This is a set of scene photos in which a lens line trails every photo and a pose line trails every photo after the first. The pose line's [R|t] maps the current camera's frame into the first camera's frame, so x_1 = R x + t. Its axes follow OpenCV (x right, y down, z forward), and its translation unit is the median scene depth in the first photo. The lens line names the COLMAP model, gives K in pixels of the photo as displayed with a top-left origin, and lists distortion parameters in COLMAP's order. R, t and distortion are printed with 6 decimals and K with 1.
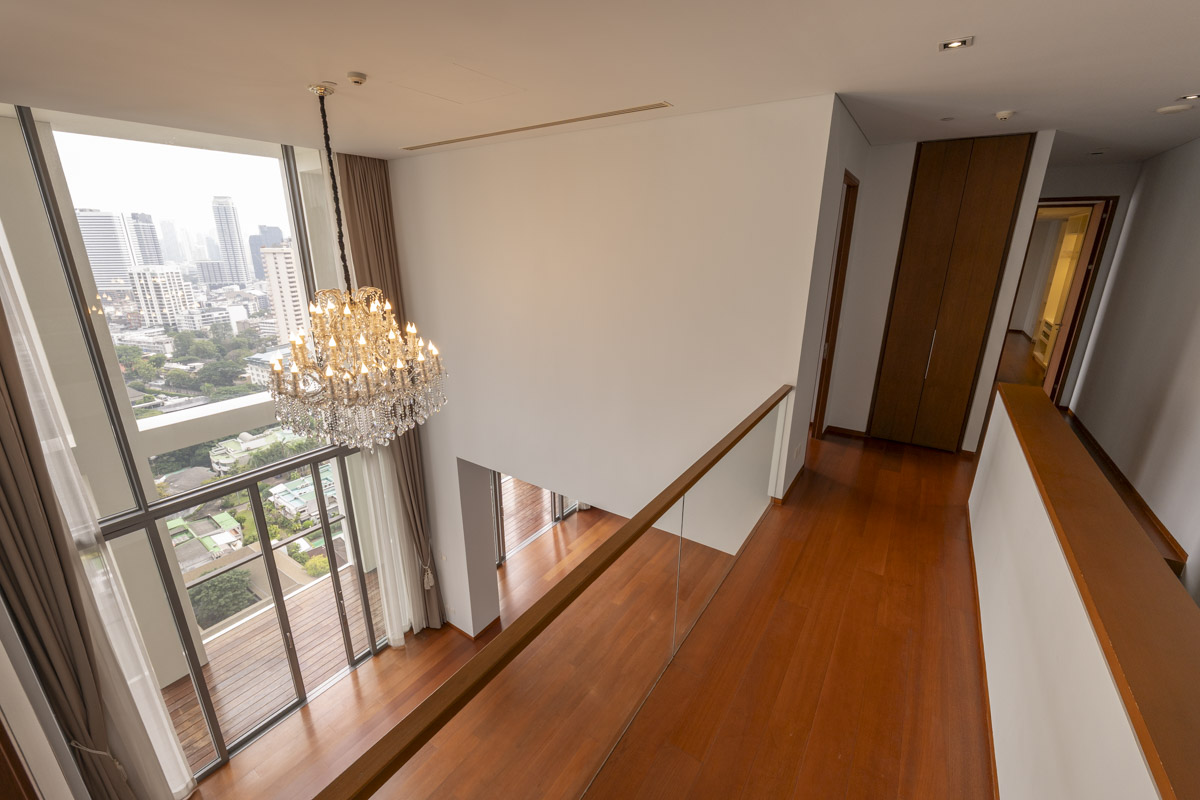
lens RADIAL K [[487.6, 0, 599.6], [0, 487.6, 396.1], [0, 0, 1]] dist [-0.012123, 0.000140]
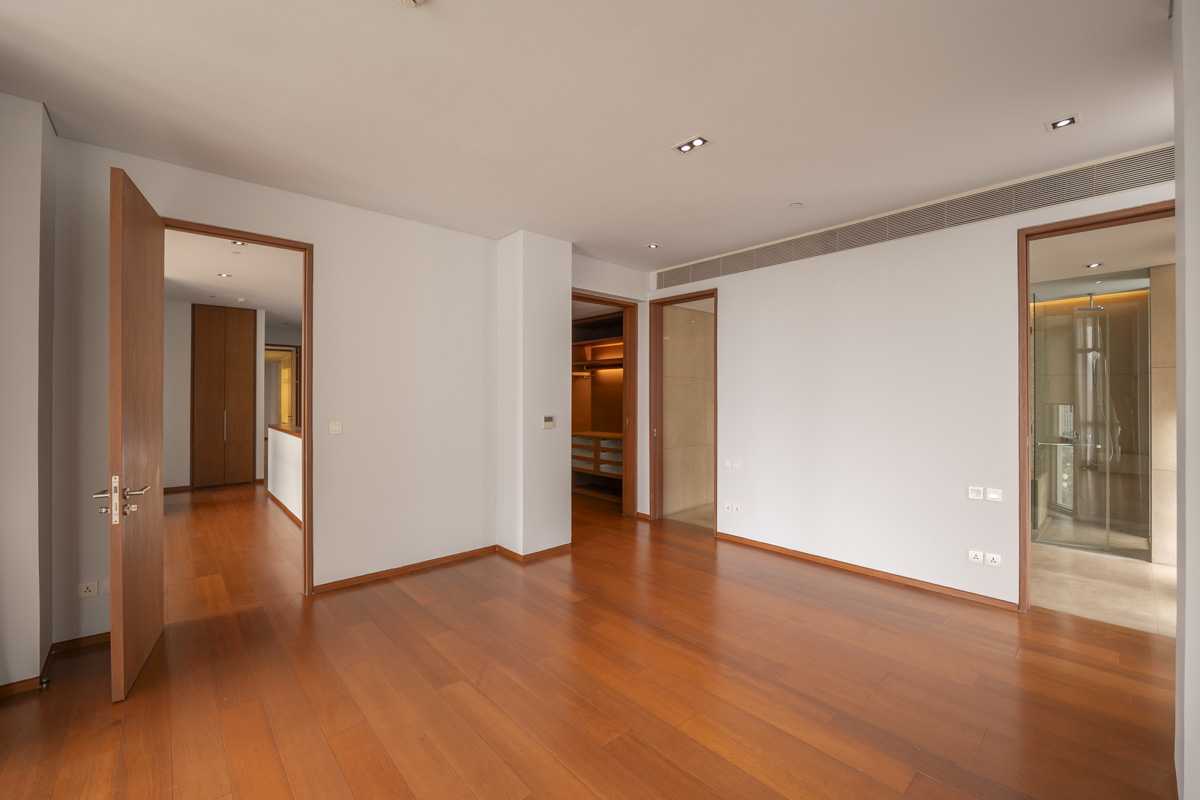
lens RADIAL K [[487.6, 0, 599.6], [0, 487.6, 396.1], [0, 0, 1]] dist [-0.012123, 0.000140]
pose [[0.262184, 0.003132, 0.965013, -0.550445], [0.291261, 0.953103, -0.082226, 0.312522], [-0.920014, 0.302629, 0.248977, -0.587615]]
